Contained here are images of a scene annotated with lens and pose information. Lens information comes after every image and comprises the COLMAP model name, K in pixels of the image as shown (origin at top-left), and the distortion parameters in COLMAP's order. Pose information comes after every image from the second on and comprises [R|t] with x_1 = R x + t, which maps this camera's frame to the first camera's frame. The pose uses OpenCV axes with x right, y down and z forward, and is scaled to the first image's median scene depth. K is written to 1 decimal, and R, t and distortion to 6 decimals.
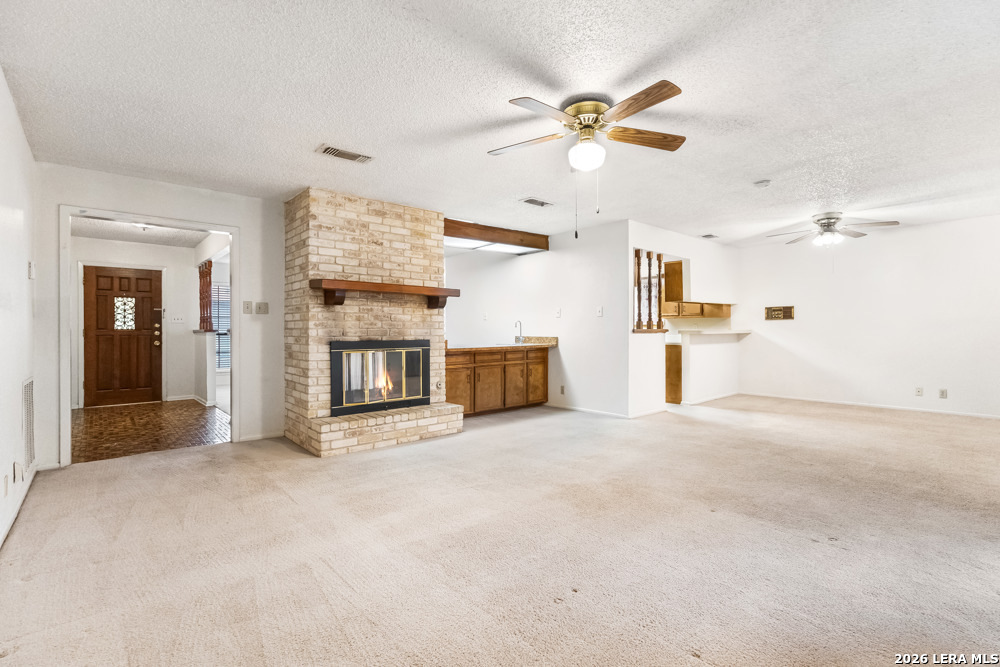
lens RADIAL K [[465.3, 0, 503.9], [0, 465.3, 326.2], [0, 0, 1]] dist [0.001300, 0.001877]
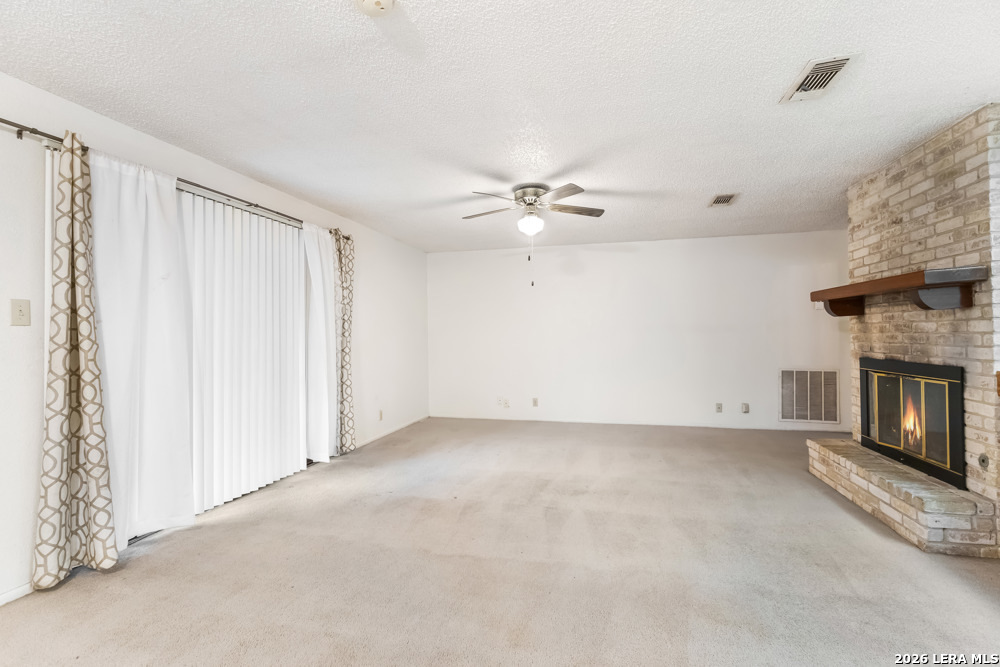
lens RADIAL K [[465.3, 0, 503.3], [0, 465.3, 333.8], [0, 0, 1]] dist [0.001300, 0.001877]
pose [[-0.816956, 0.005872, -0.576671, 0.369796], [0.011511, 0.999915, -0.006126, -0.007370], [0.576586, -0.011643, -0.816954, 0.736947]]
